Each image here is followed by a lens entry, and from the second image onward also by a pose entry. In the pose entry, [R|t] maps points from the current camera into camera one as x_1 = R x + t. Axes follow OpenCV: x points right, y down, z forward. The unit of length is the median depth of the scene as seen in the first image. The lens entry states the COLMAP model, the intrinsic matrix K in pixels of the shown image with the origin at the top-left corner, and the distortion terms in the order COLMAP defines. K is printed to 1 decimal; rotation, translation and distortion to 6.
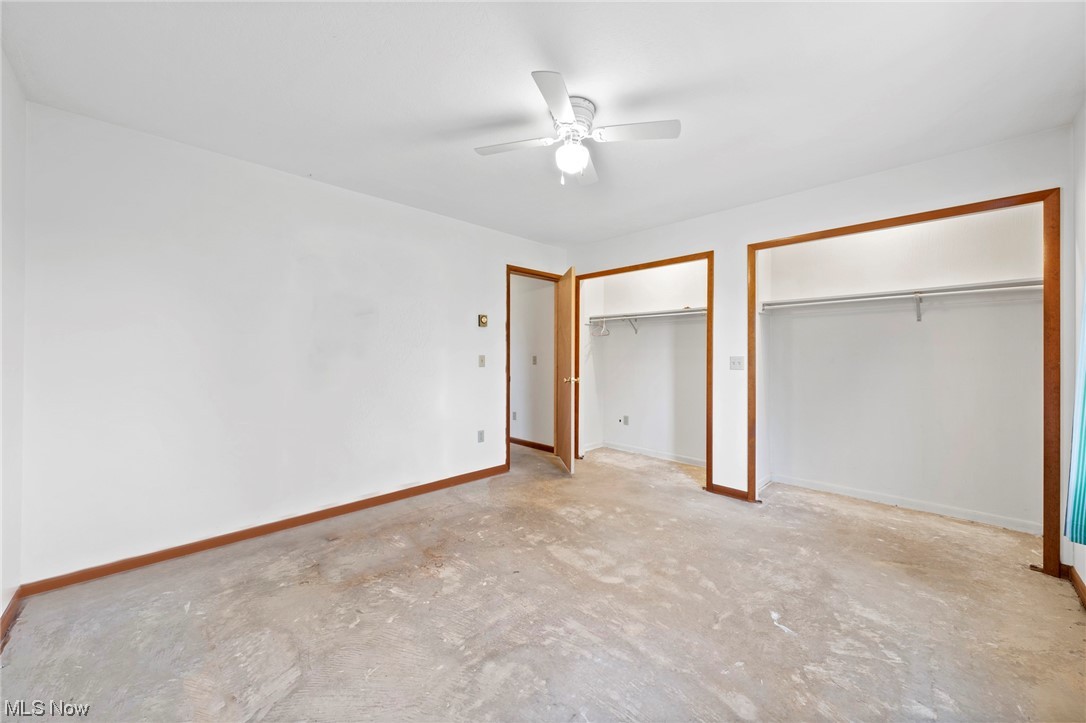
lens RADIAL K [[394.3, 0, 543.2], [0, 394.3, 360.6], [0, 0, 1]] dist [-0.000404, -0.000458]
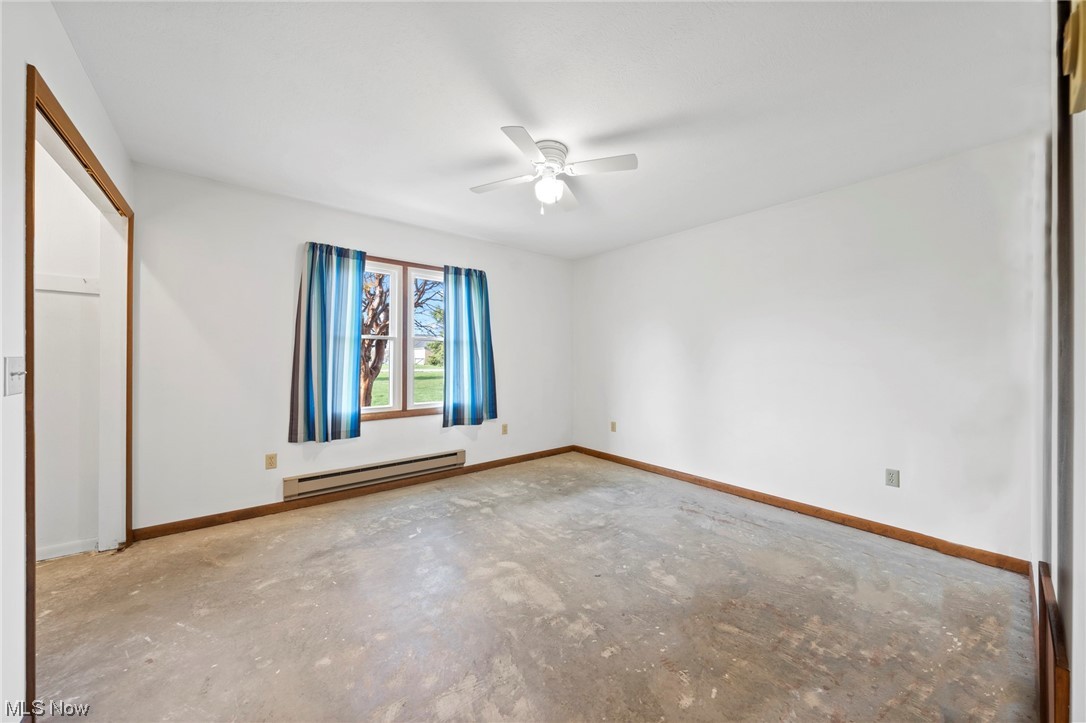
lens RADIAL K [[394.3, 0, 542.2], [0, 394.3, 356.3], [0, 0, 1]] dist [-0.000404, -0.000458]
pose [[-0.995704, -0.005903, 0.092401, -0.017403], [-0.004926, 0.999930, 0.010796, -0.029440], [-0.092458, 0.010294, -0.995663, 2.059351]]
